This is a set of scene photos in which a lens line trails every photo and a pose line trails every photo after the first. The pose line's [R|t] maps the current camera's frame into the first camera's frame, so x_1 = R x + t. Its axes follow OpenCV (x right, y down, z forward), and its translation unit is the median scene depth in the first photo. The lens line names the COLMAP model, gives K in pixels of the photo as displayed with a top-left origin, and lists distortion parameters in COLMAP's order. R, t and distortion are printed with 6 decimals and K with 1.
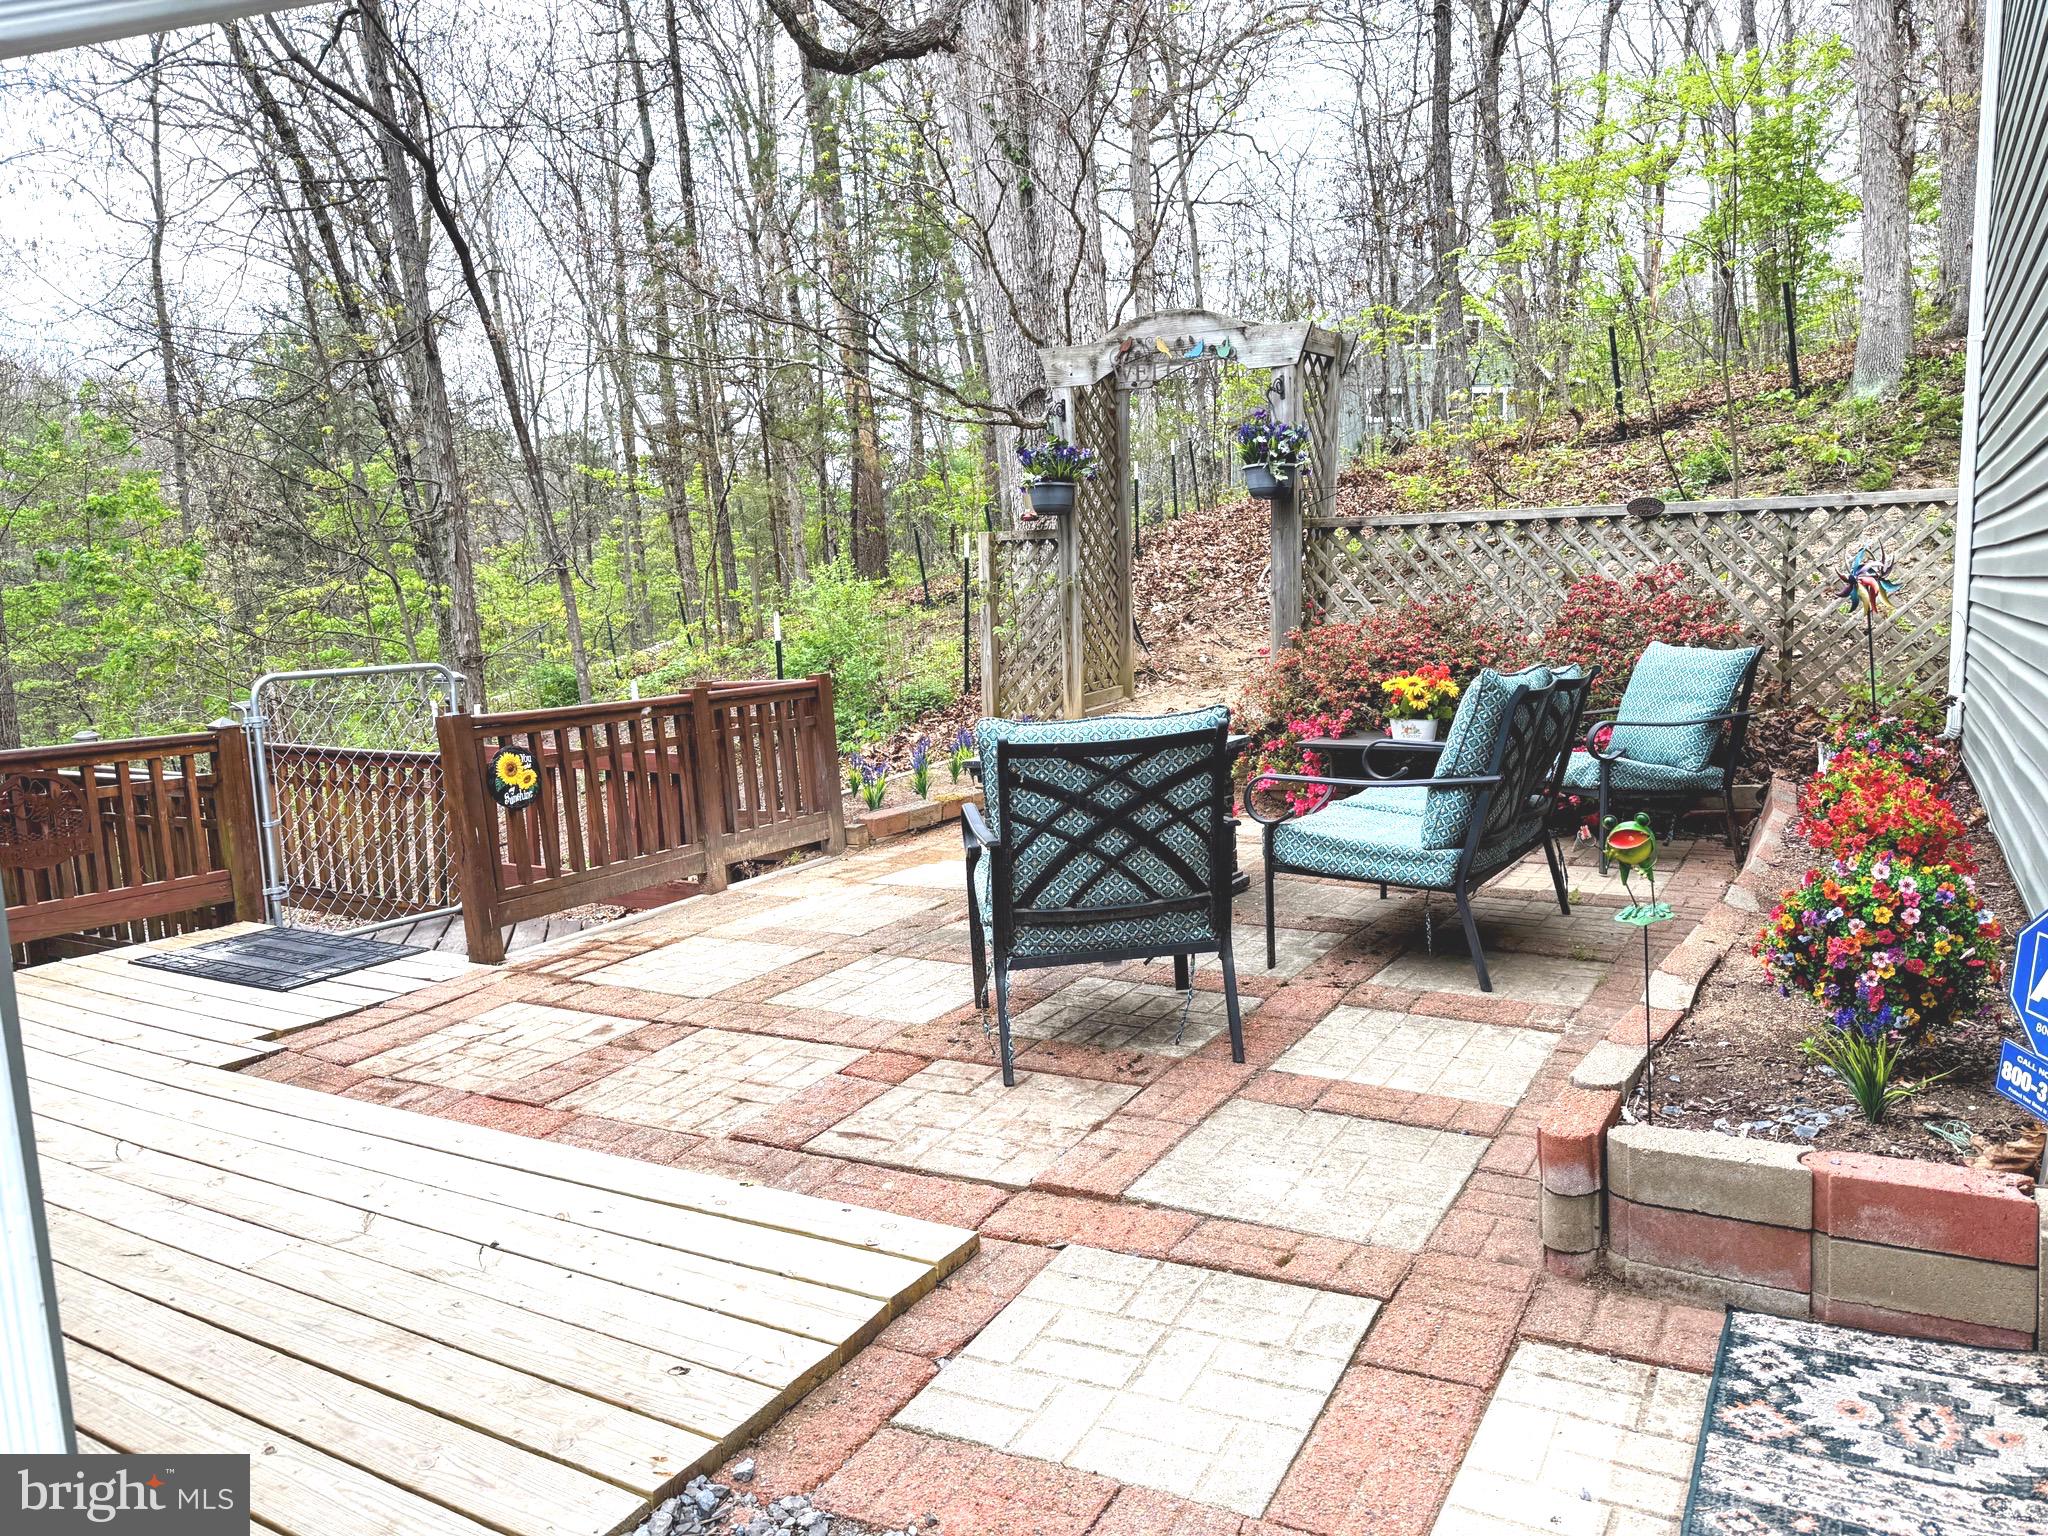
lens RADIAL K [[1414.1, 0, 1019.7], [0, 1414.1, 785.1], [0, 0, 1]] dist [0.150431, -0.250319]
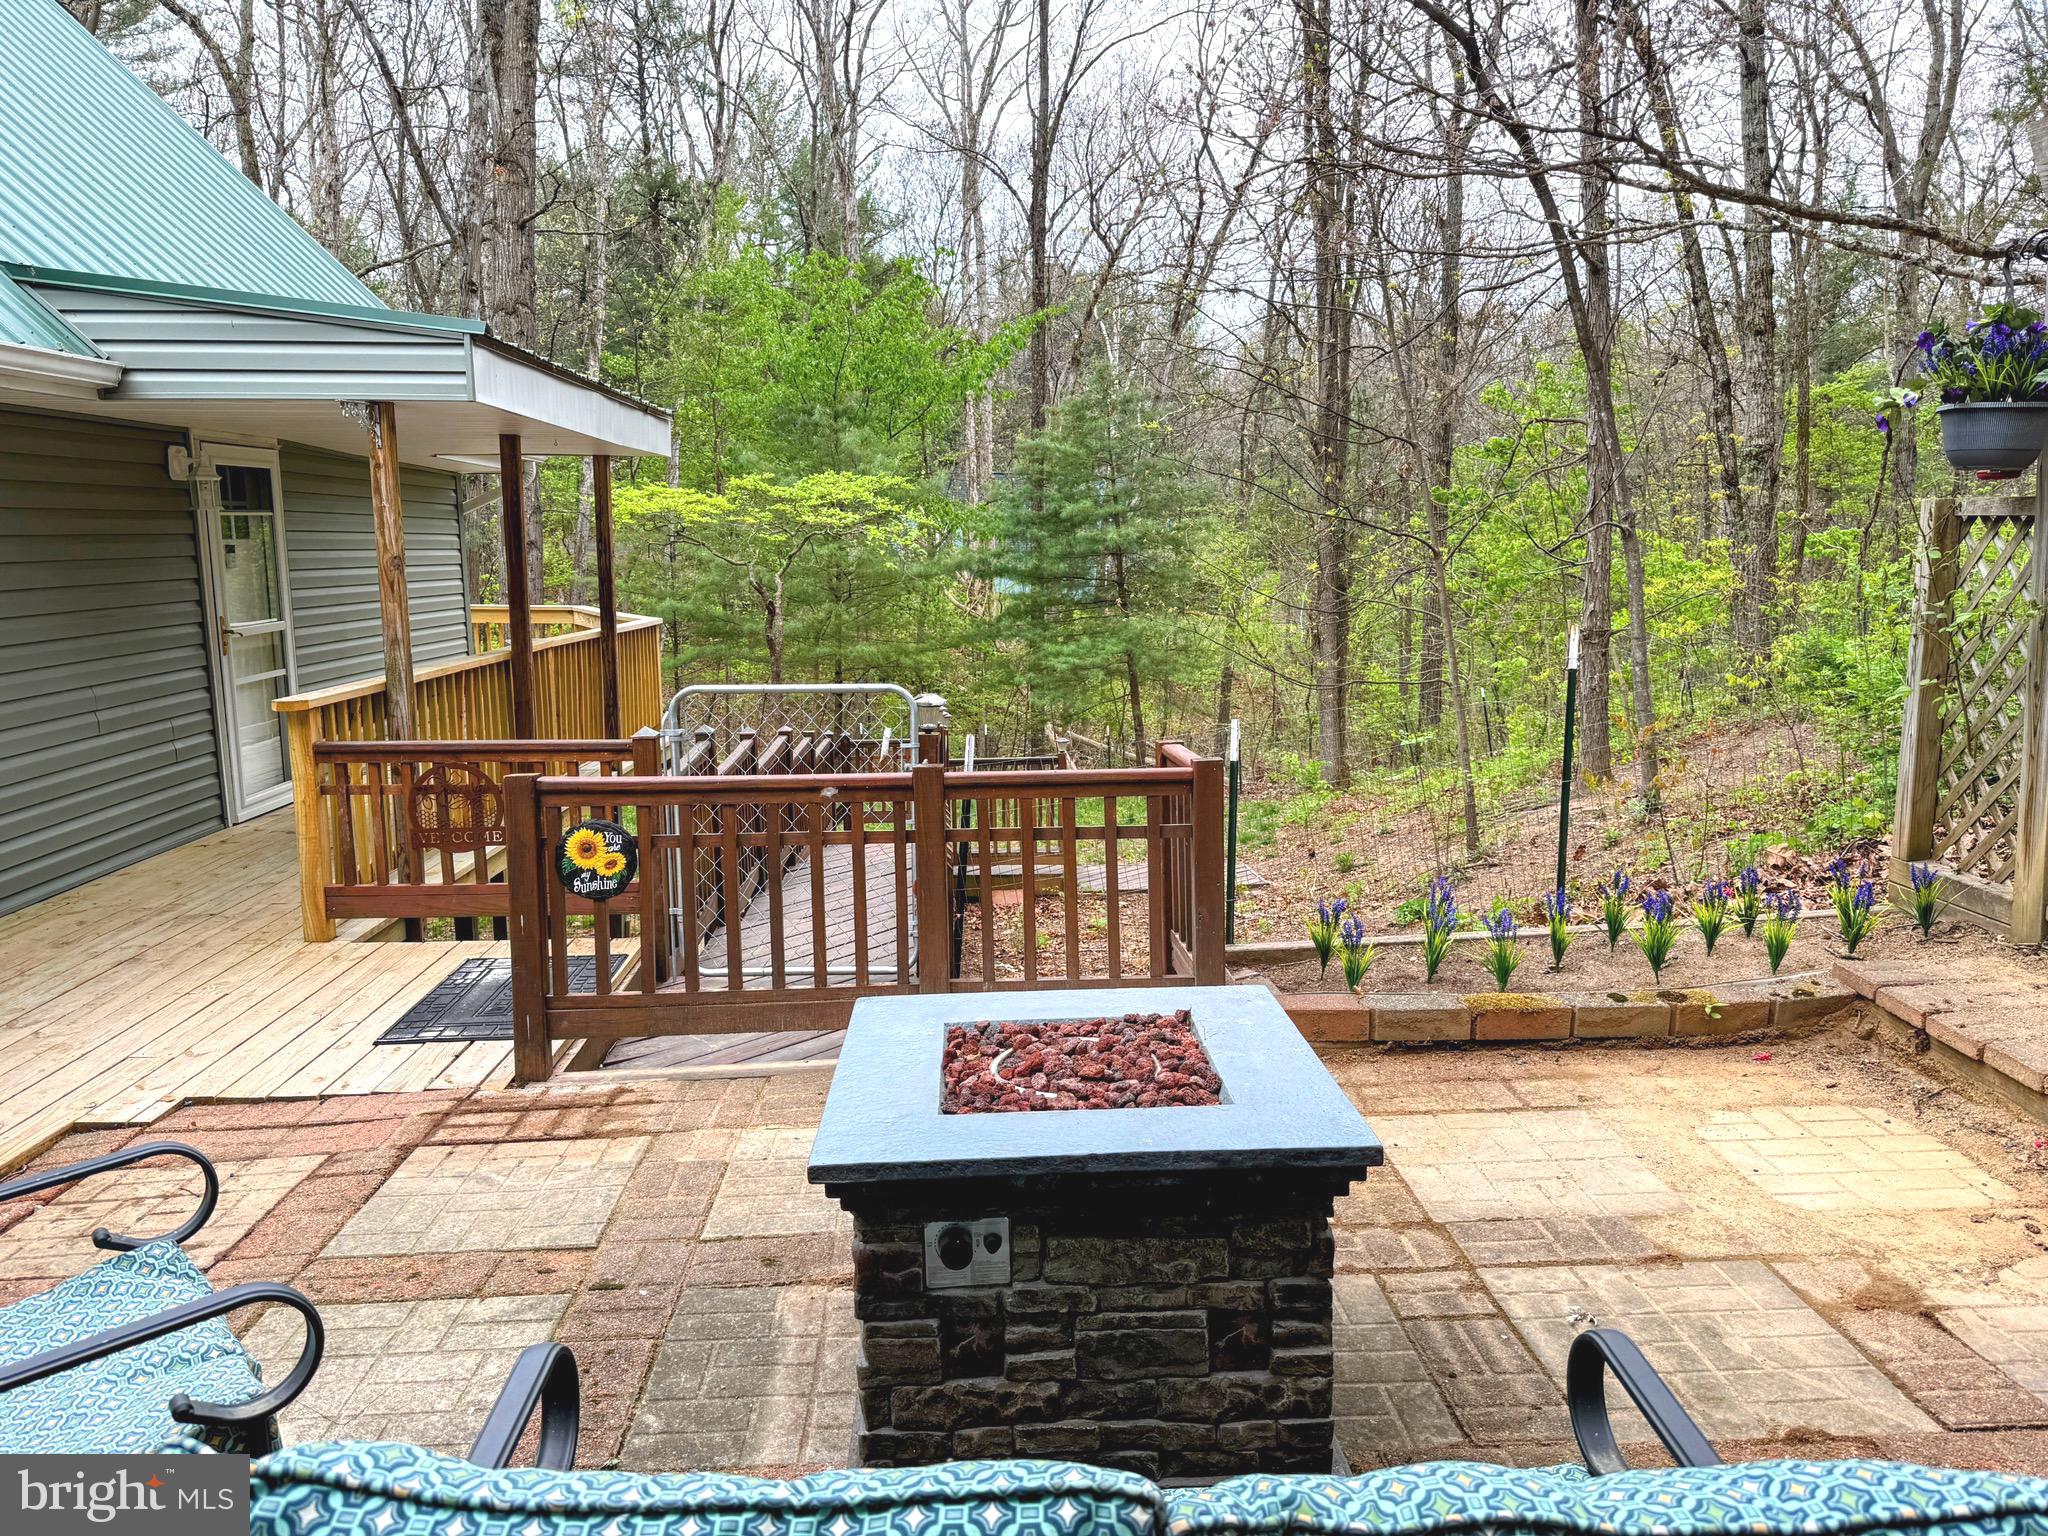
lens RADIAL K [[1414.1, 0, 1019.7], [0, 1414.1, 785.1], [0, 0, 1]] dist [0.150431, -0.250319]
pose [[0.541238, 0.168190, -0.823877, 0.416130], [-0.120558, 0.985191, 0.121922, -0.169523], [0.832182, 0.033336, 0.553499, 0.752251]]
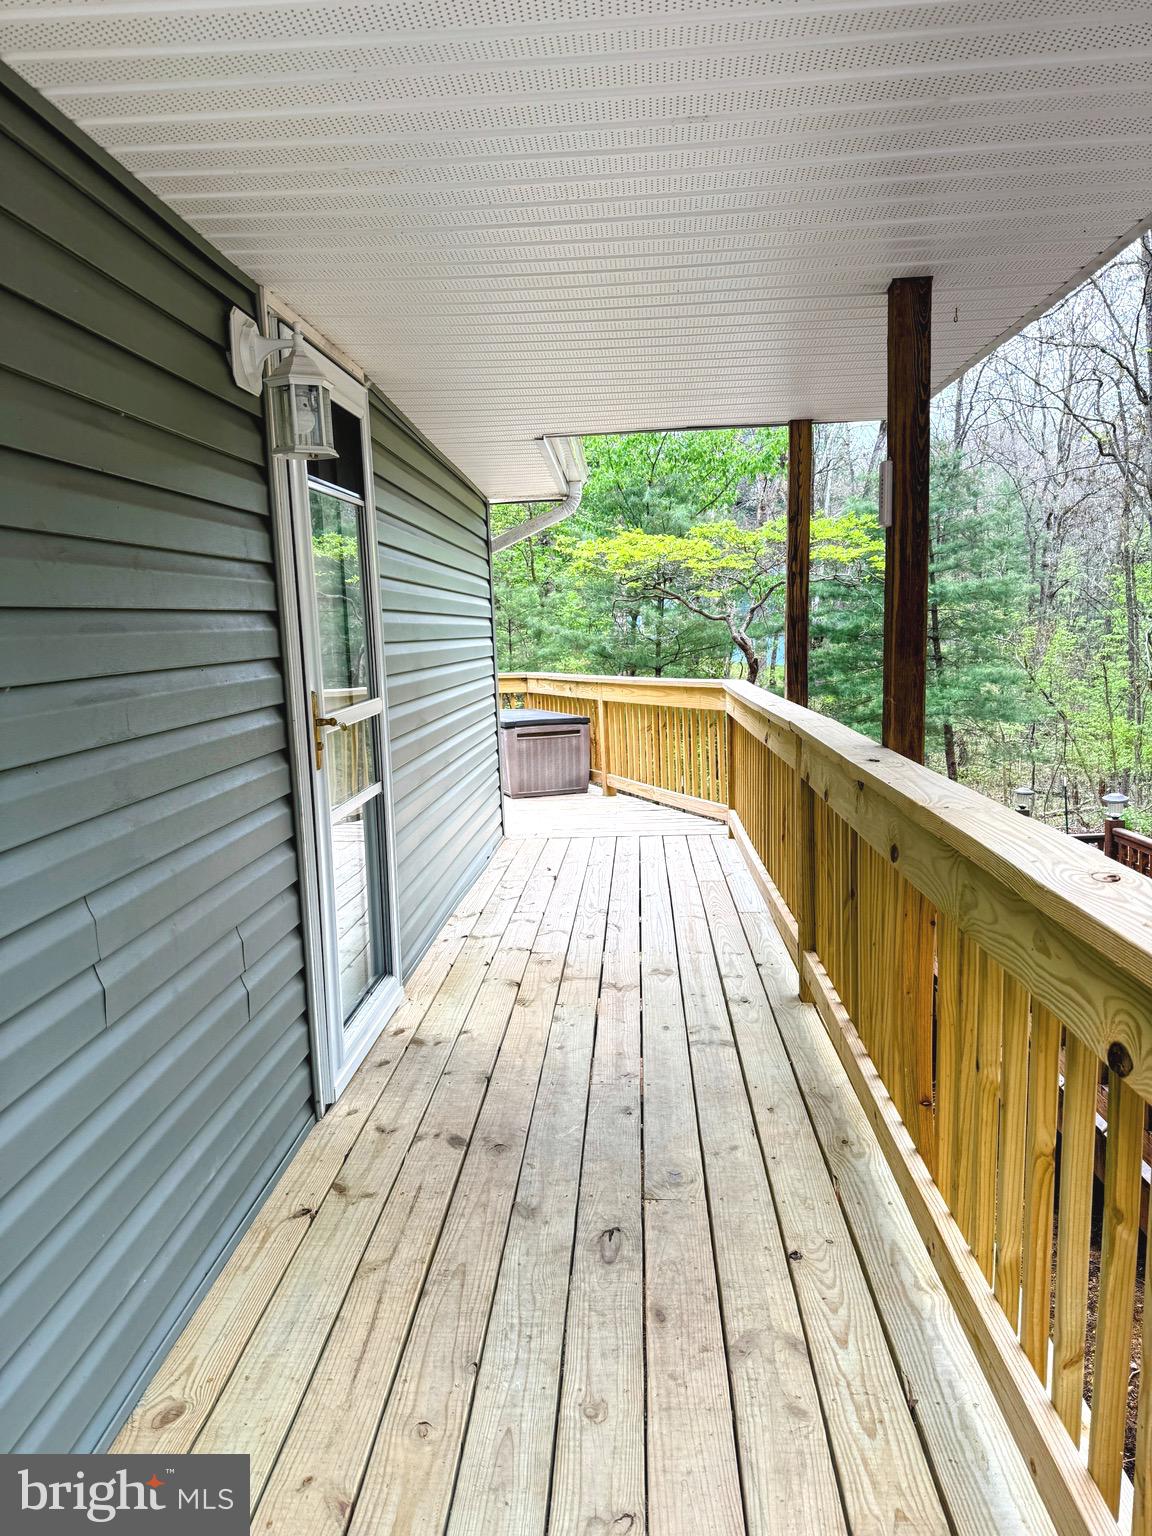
lens RADIAL K [[1070.8, 0, 576.0], [0, 1070.8, 768.0], [0, 0, 1]] dist [0.159882, -0.289052]
pose [[0.468474, 0.128990, -0.874010, -0.690487], [-0.094251, 0.990935, 0.095727, -0.090329], [0.878436, 0.037530, 0.476384, 0.742846]]
